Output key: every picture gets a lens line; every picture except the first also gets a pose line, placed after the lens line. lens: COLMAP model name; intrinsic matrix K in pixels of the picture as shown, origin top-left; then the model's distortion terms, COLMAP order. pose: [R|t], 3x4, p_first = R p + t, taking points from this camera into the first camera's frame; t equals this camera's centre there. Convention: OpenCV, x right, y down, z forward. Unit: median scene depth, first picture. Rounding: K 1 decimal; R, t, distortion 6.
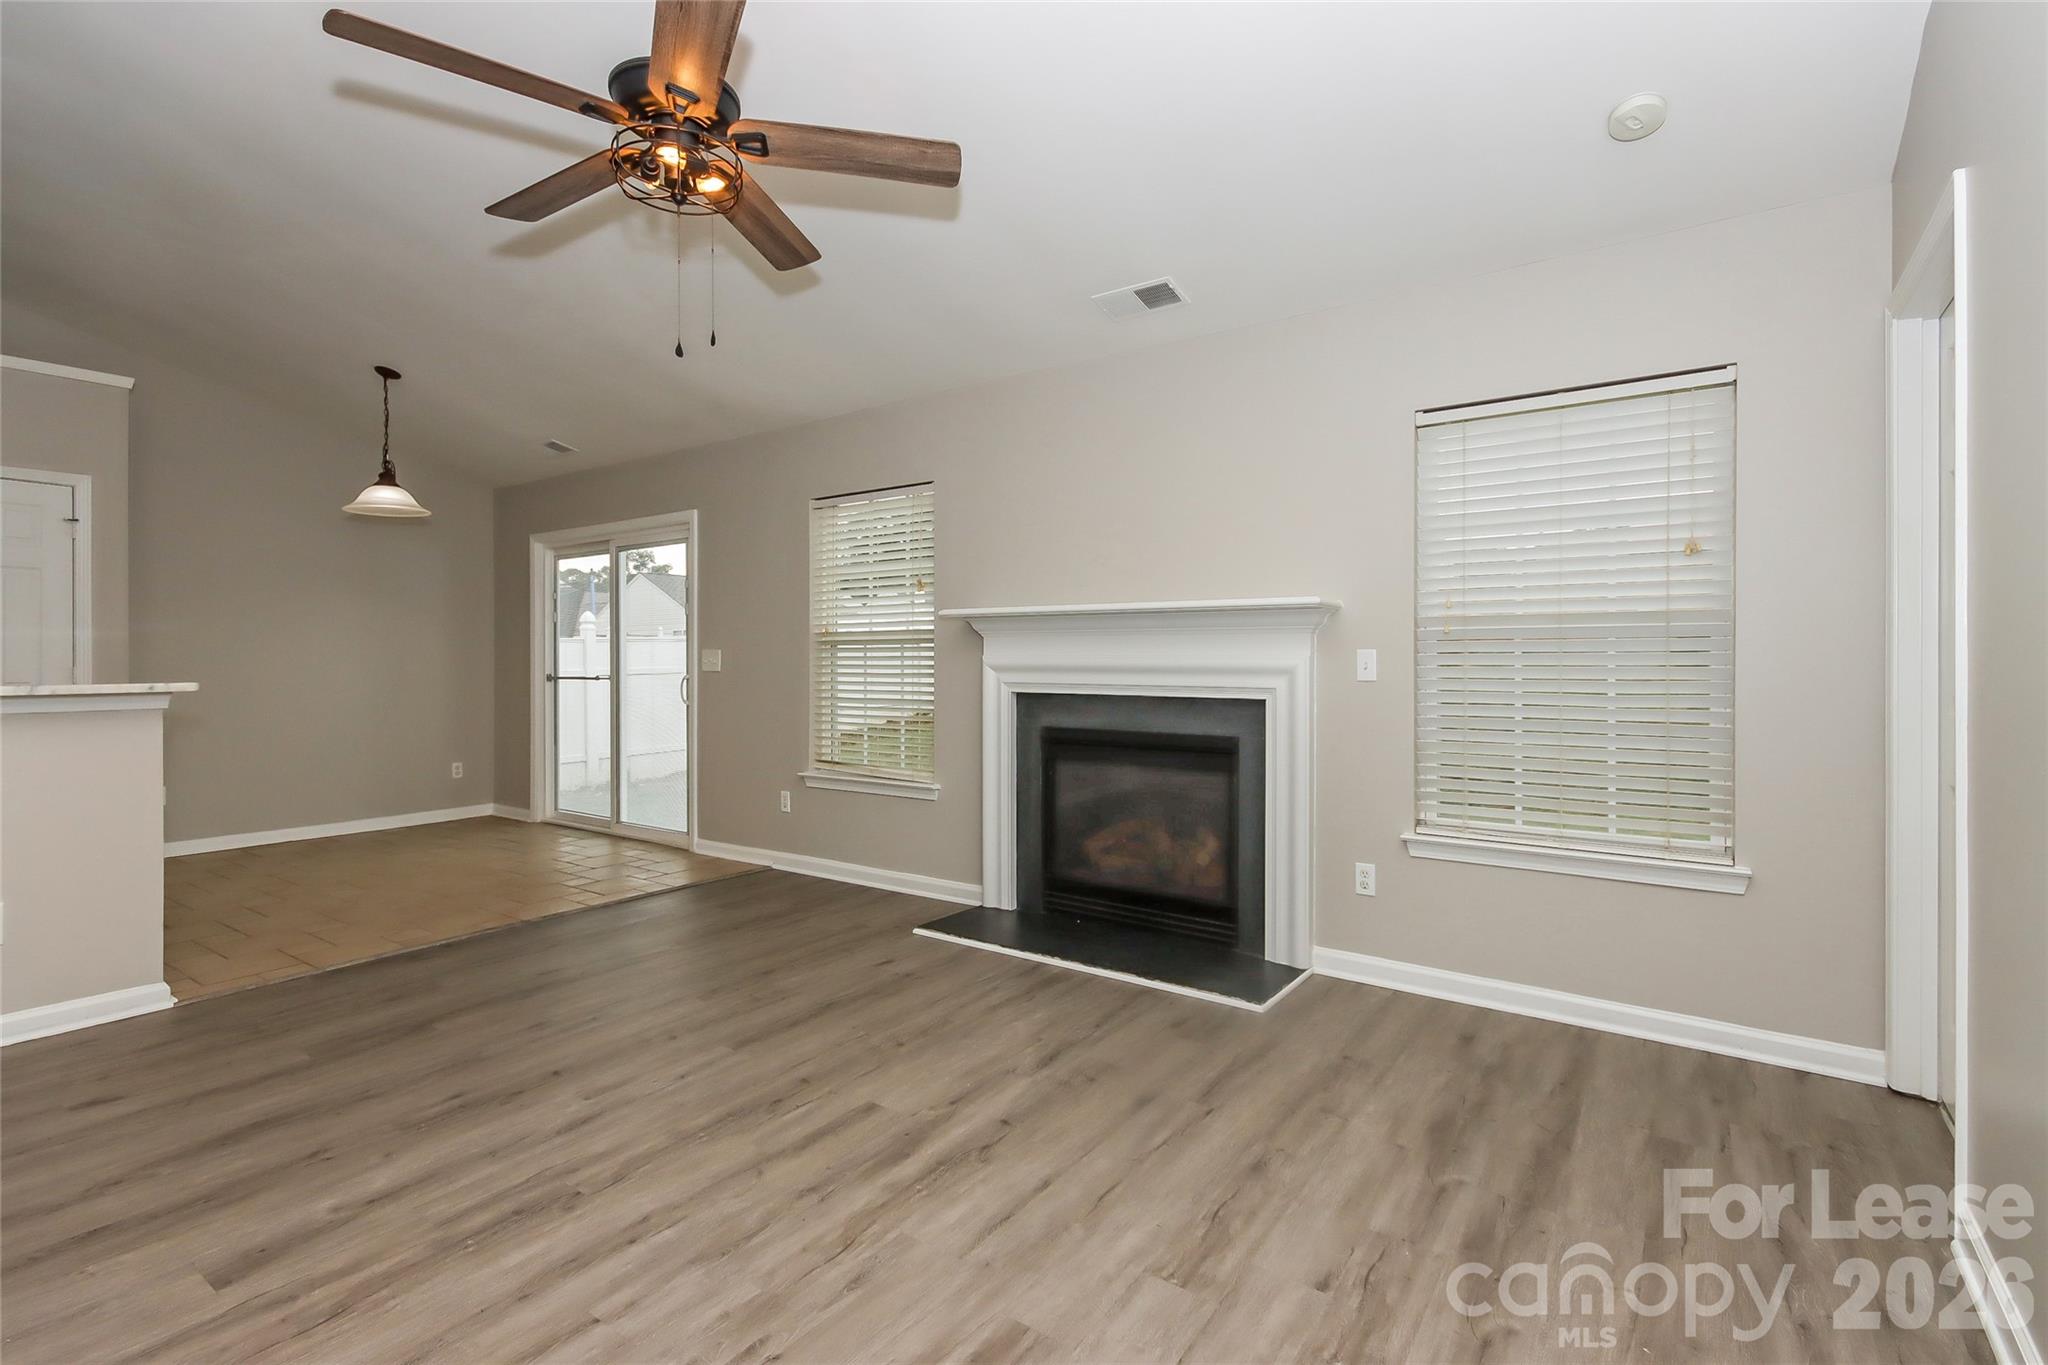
lens RADIAL K [[948.2, 0, 1025.3], [0, 948.2, 668.6], [0, 0, 1]] dist [0.012919, -0.000289]
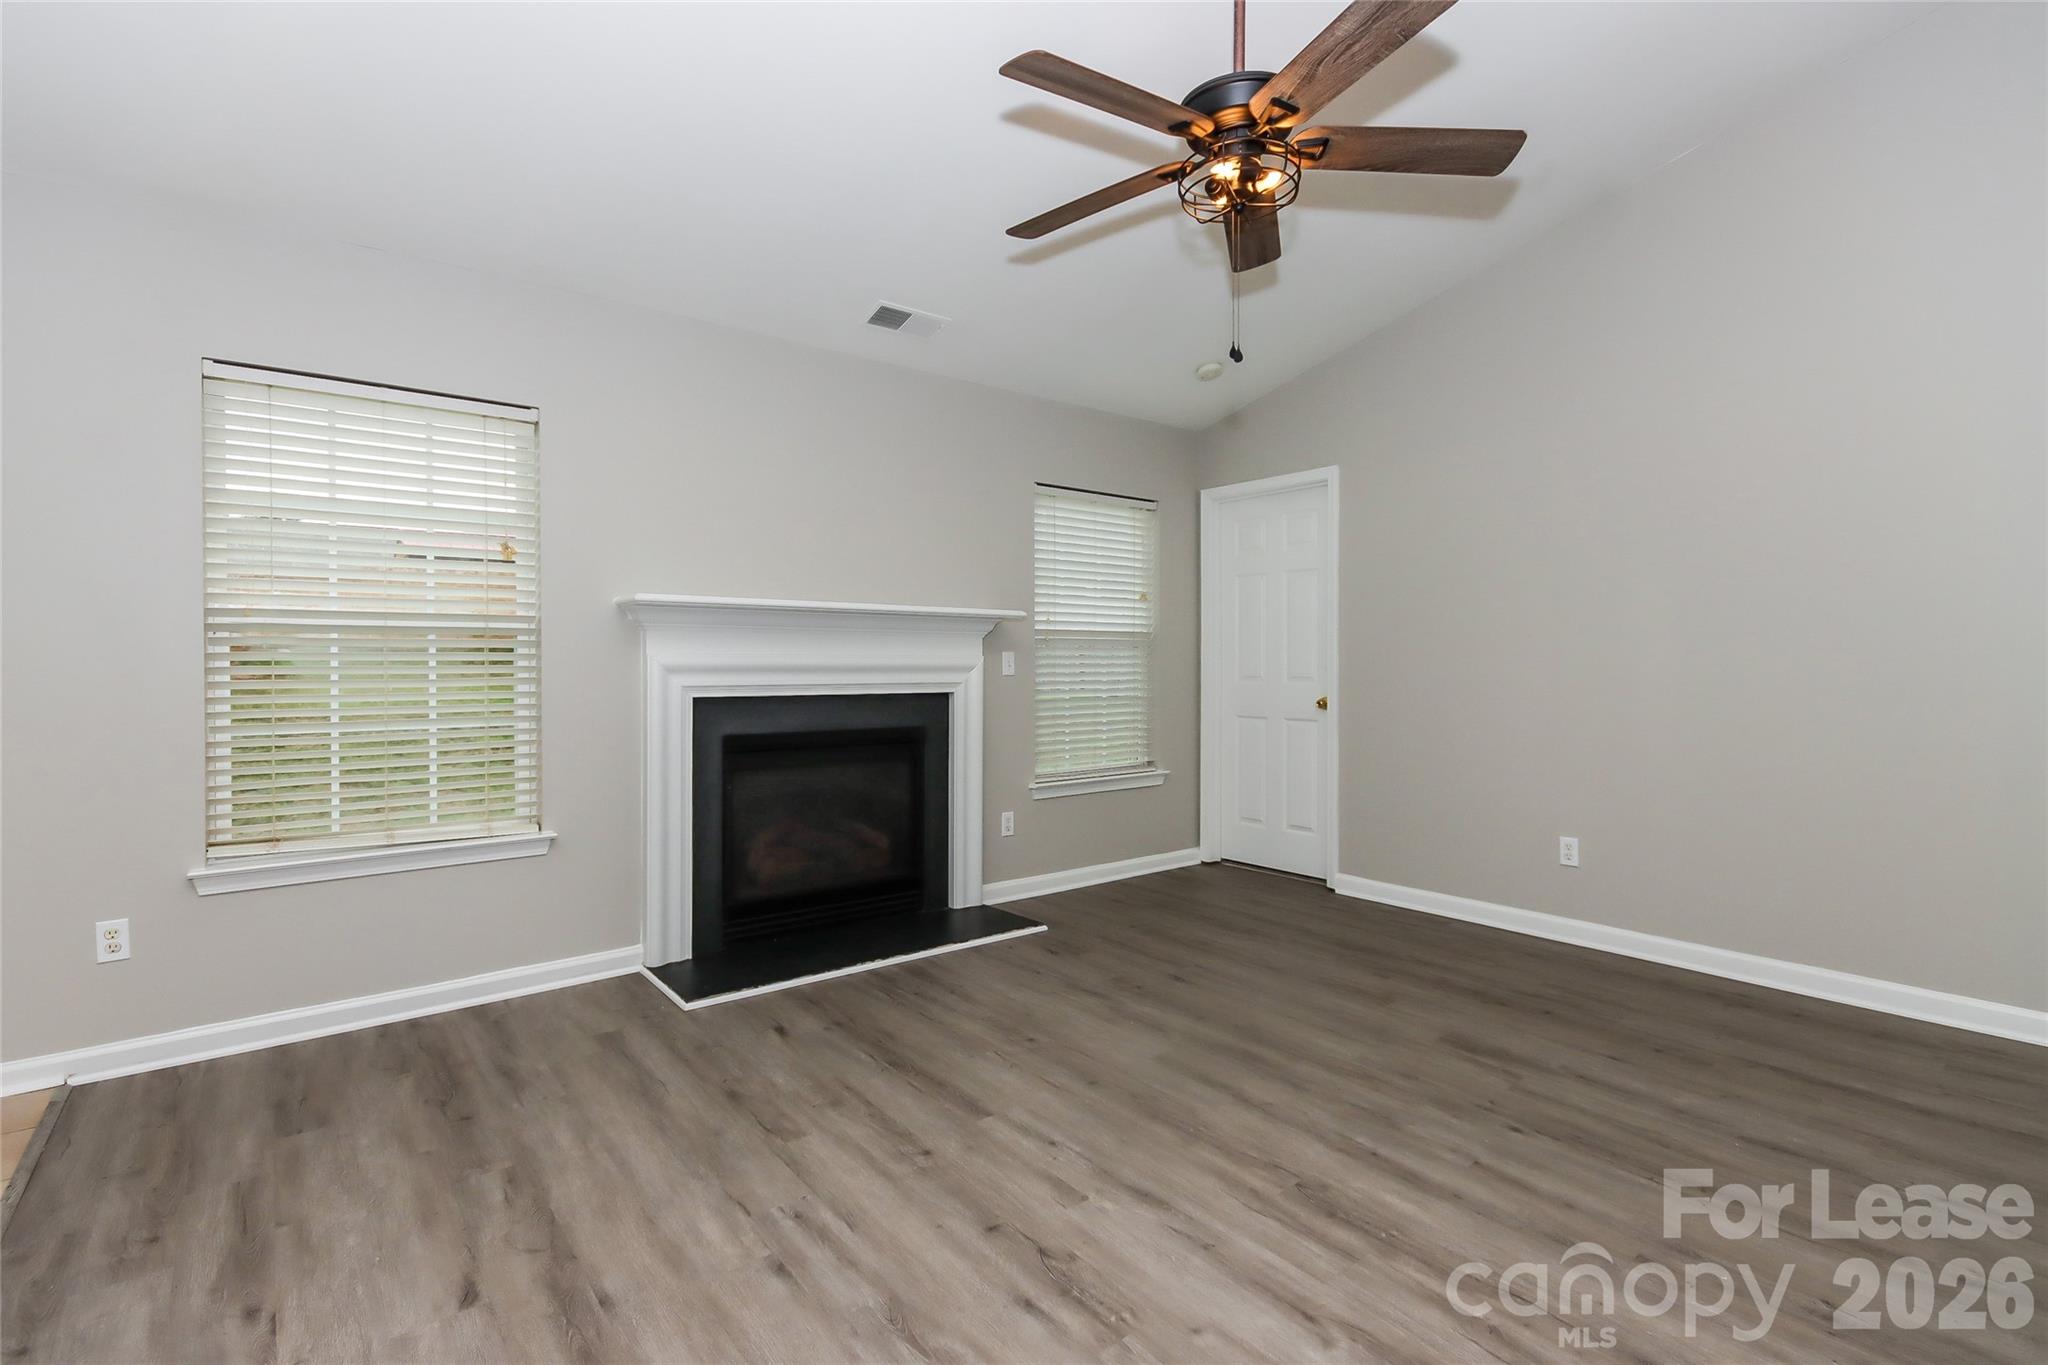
lens RADIAL K [[948.2, 0, 1025.3], [0, 948.2, 668.6], [0, 0, 1]] dist [0.012919, -0.000289]
pose [[0.273179, -0.010770, 0.961903, -1.035084], [-0.000218, 0.999937, 0.011258, -0.015080], [-0.961963, -0.003285, 0.273159, 0.675706]]
